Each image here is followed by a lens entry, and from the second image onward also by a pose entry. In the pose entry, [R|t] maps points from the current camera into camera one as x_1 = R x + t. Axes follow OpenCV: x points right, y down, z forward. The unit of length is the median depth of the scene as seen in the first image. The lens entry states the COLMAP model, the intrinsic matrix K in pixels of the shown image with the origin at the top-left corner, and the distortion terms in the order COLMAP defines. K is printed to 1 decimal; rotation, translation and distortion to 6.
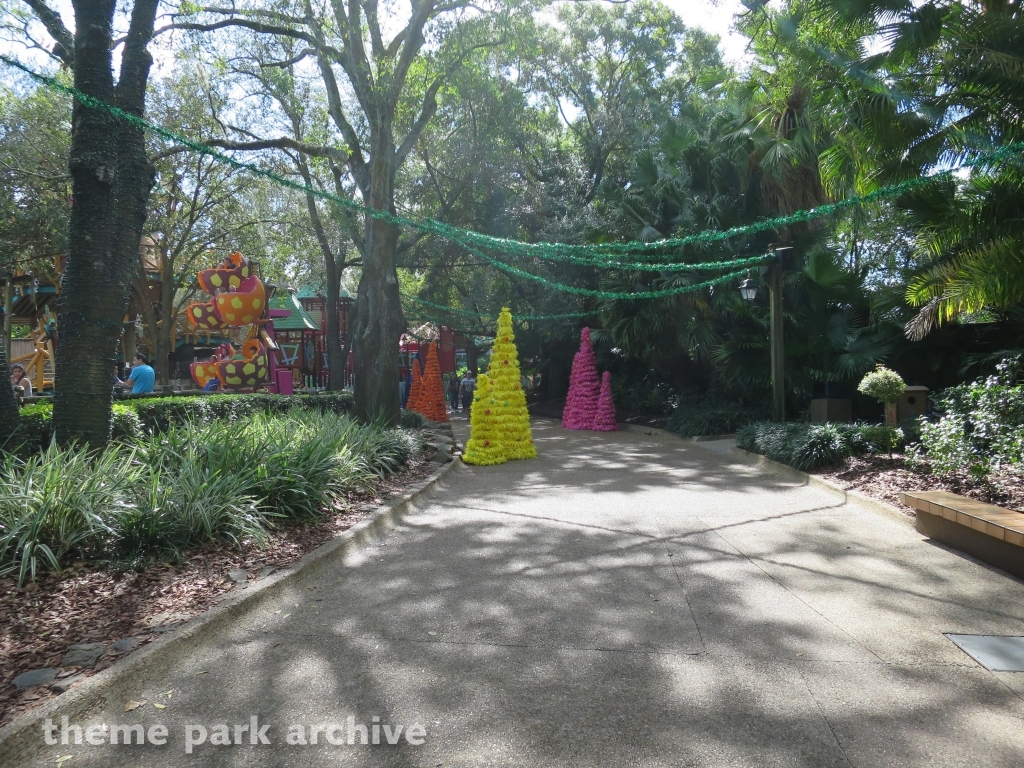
lens RADIAL K [[748.3, 0, 515.0], [0, 748.3, 376.8], [0, 0, 1]] dist [-0.039253, 0.004778]
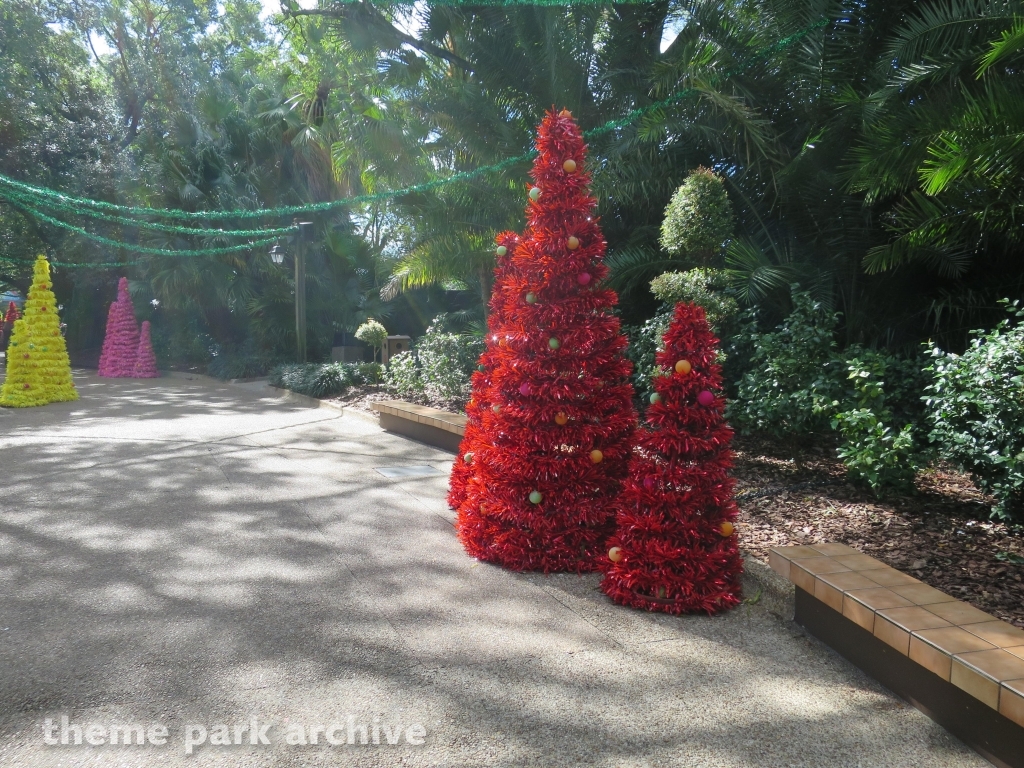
lens RADIAL K [[748.3, 0, 515.0], [0, 748.3, 376.8], [0, 0, 1]] dist [-0.039253, 0.004778]
pose [[0.829817, -0.018281, 0.557736, -0.041106], [-0.015314, 0.998341, 0.055506, 0.007616], [-0.557825, -0.054601, 0.828160, -0.209896]]
